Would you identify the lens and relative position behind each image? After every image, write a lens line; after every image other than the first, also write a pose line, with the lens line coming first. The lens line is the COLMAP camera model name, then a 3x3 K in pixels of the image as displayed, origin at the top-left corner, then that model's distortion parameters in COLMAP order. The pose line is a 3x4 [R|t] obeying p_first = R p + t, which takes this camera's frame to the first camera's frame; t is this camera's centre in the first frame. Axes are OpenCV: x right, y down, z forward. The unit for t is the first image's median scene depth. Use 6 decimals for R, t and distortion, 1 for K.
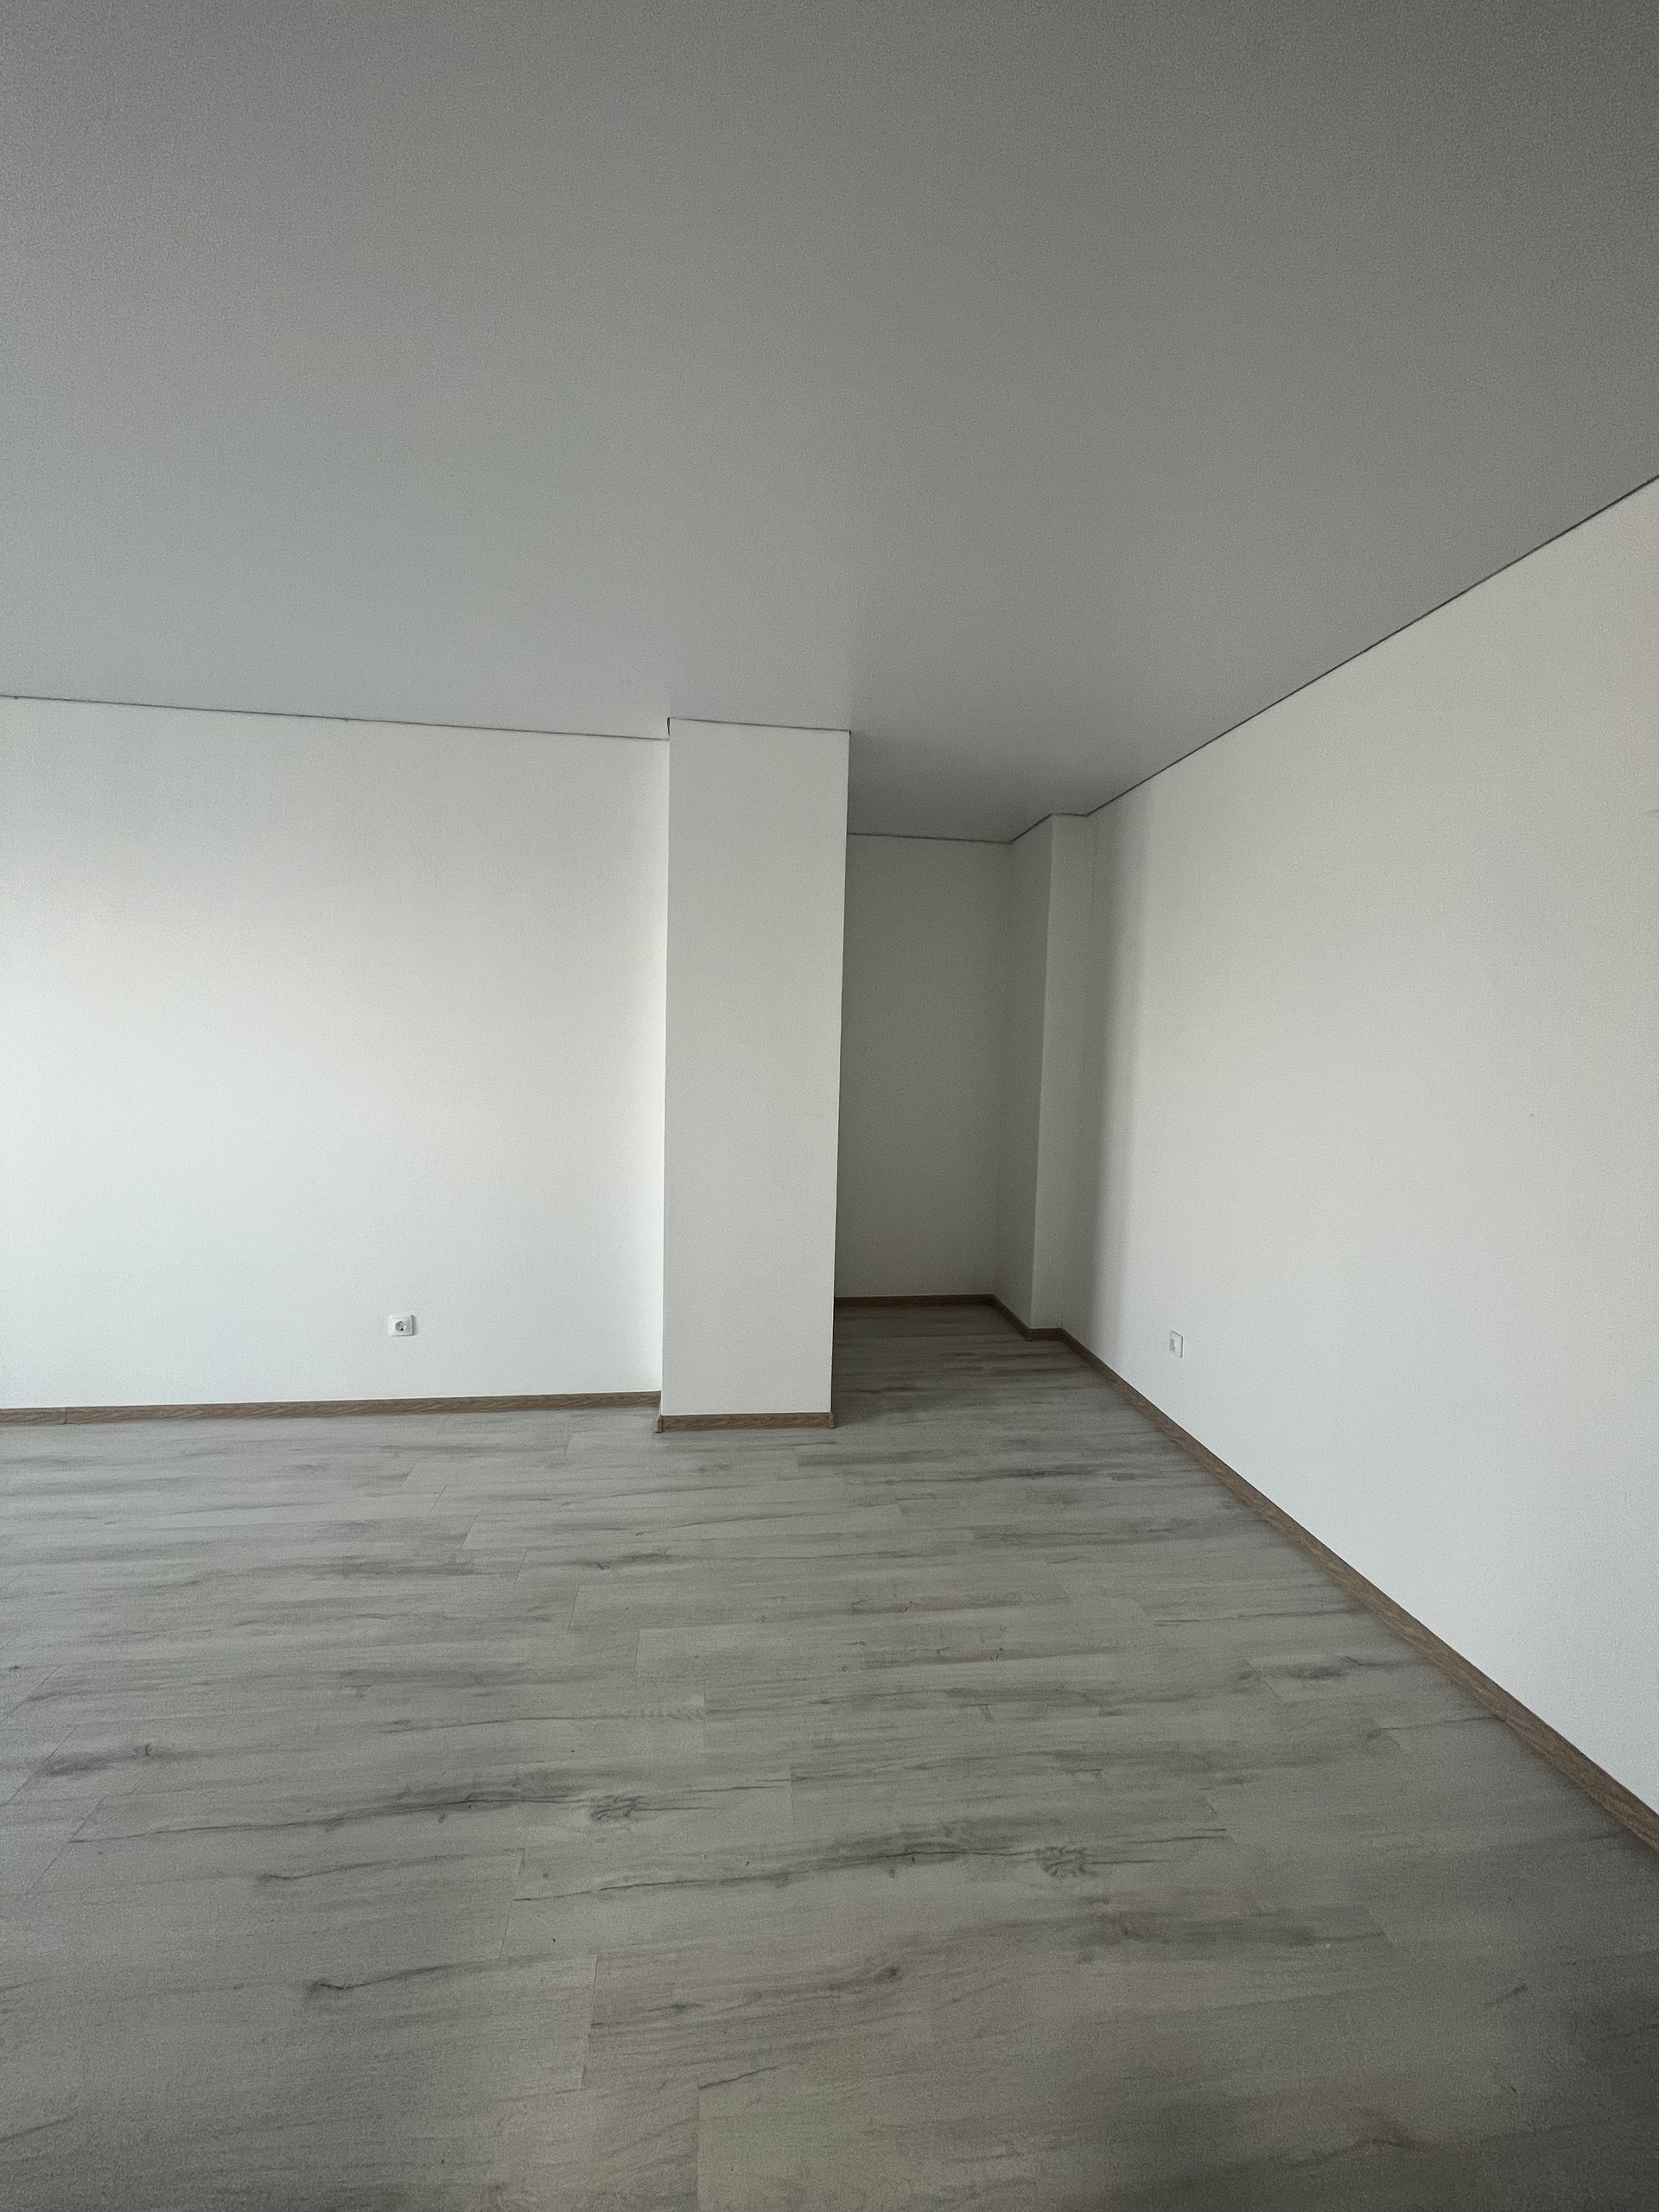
lens RADIAL K [[884.5, 0, 819.9], [0, 884.5, 1108.1], [0, 0, 1]] dist [-0.000964, -0.000160]
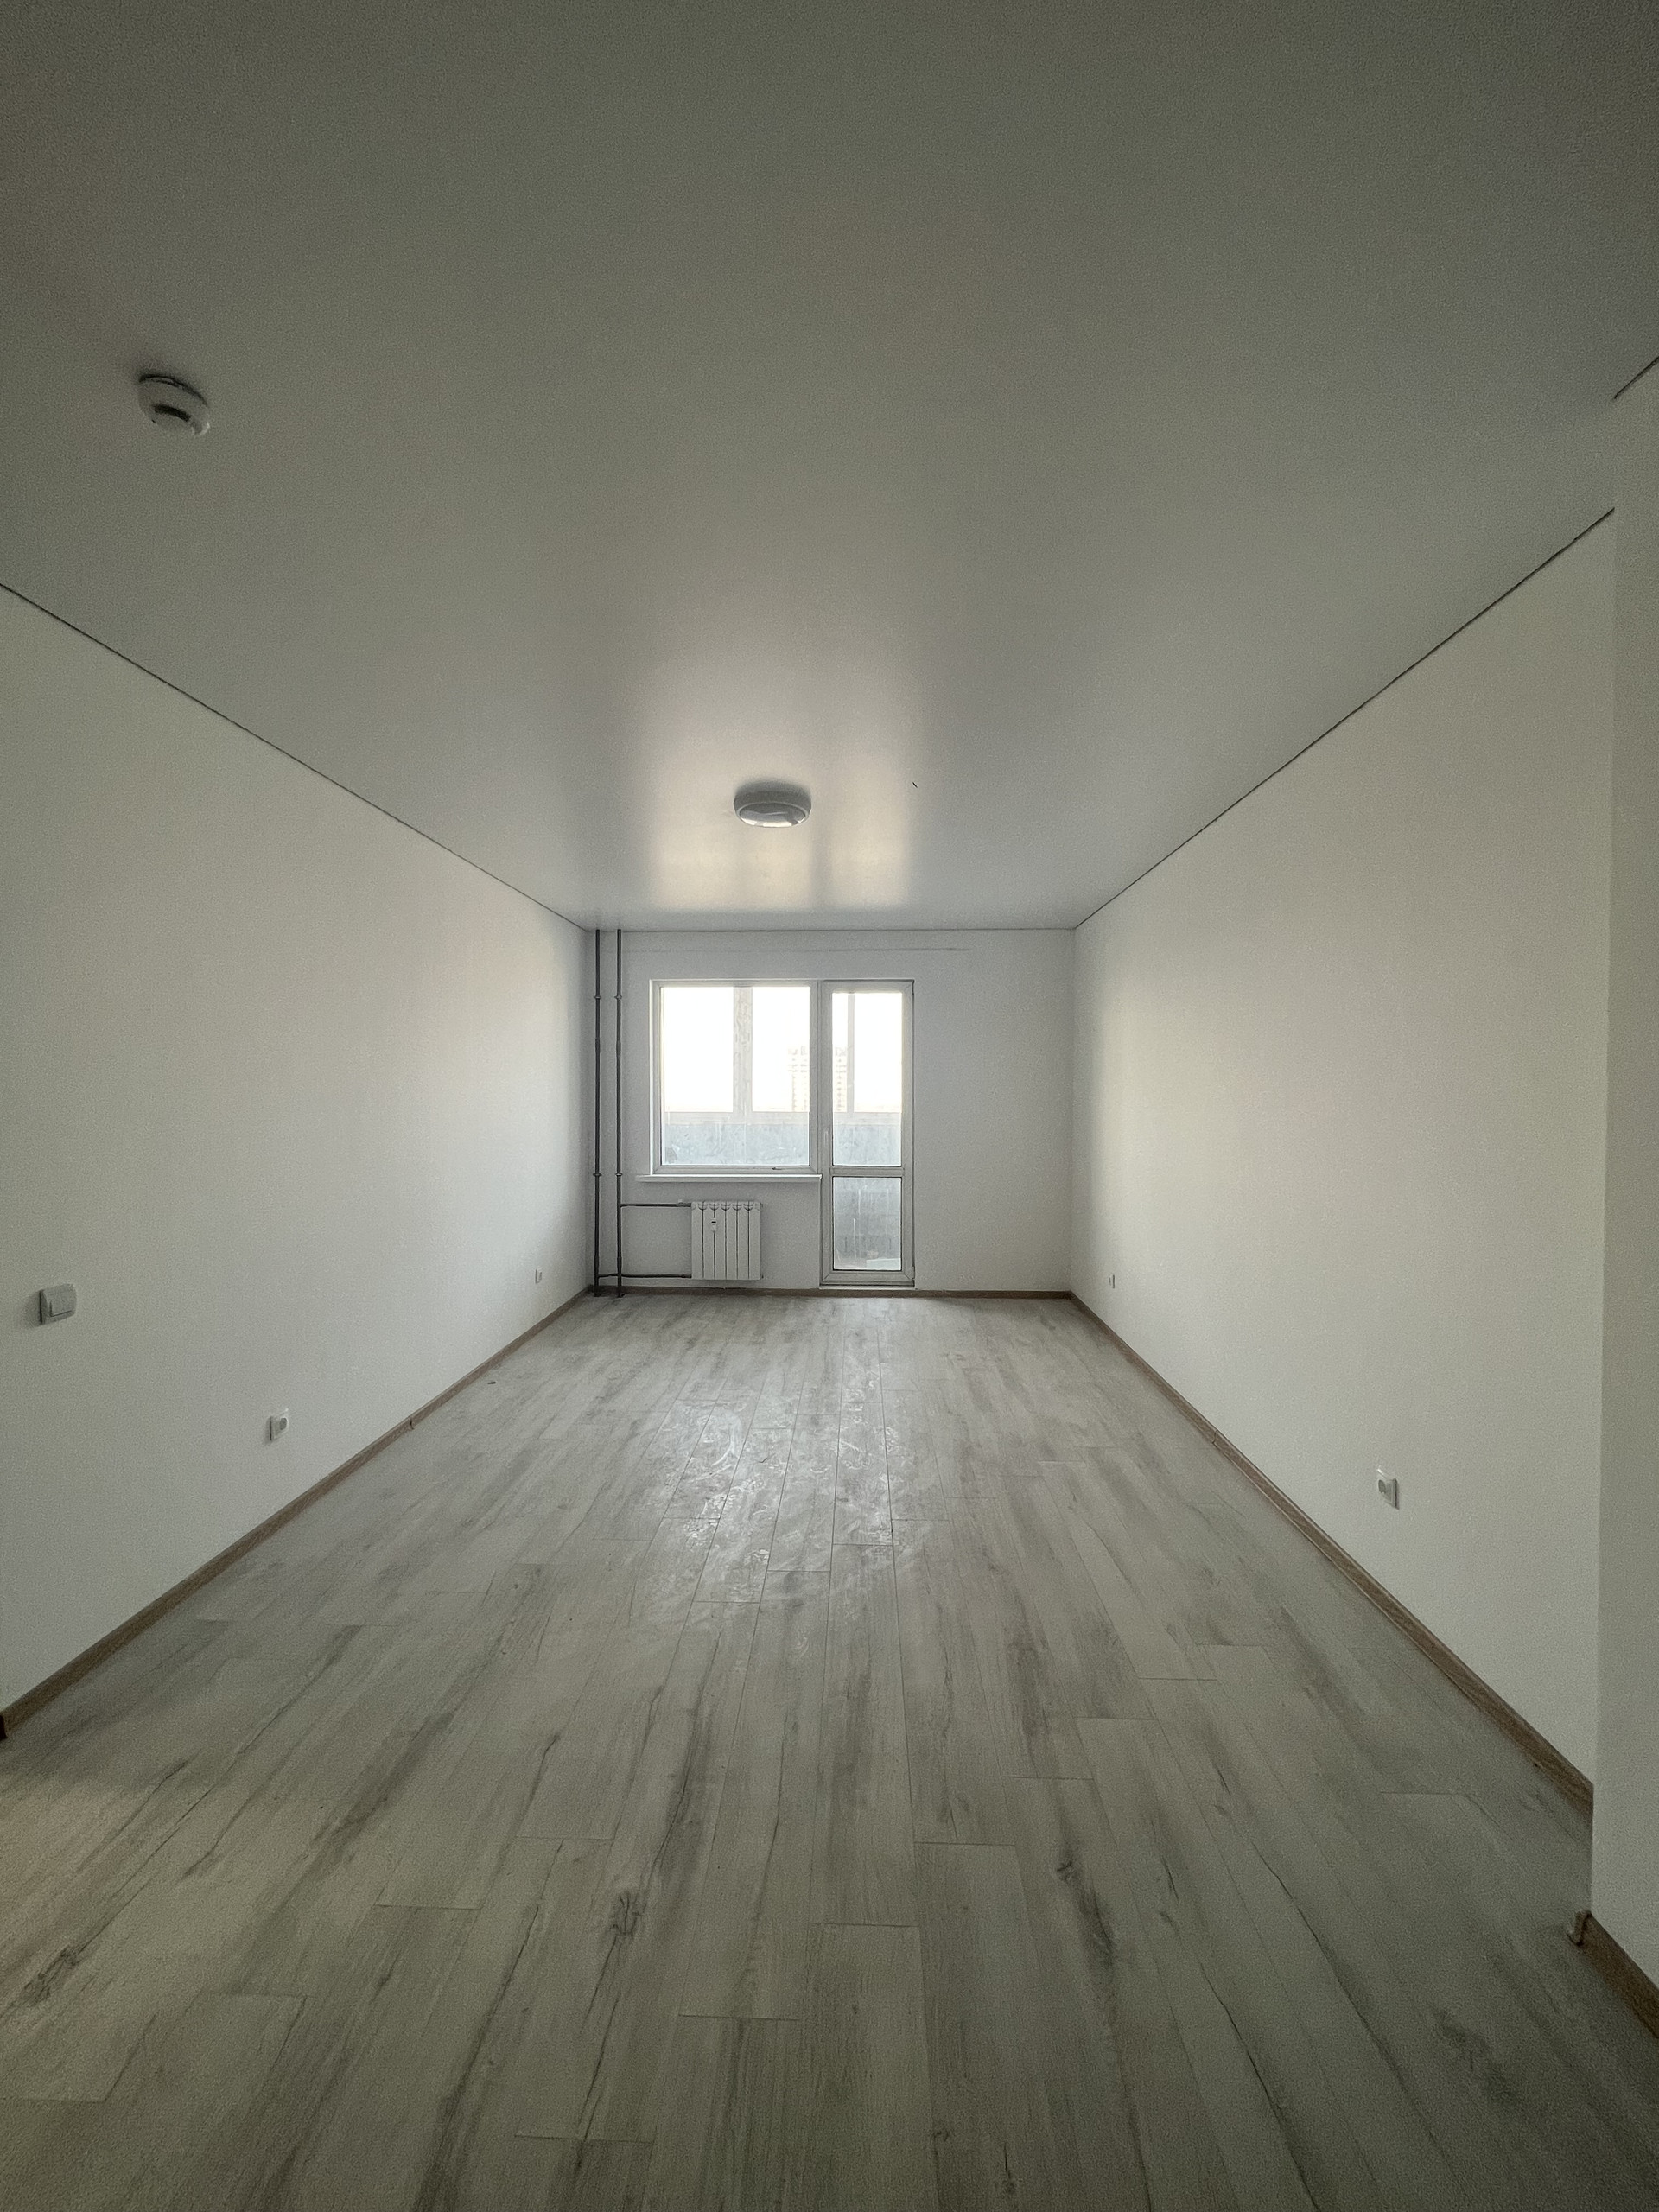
lens RADIAL K [[884.5, 0, 820.7], [0, 884.5, 1099.3], [0, 0, 1]] dist [-0.000964, -0.000160]
pose [[-0.163735, -0.018169, -0.986337, 0.451998], [-0.079649, 0.996810, -0.005140, -0.042730], [0.983284, 0.077719, -0.164659, 0.883933]]
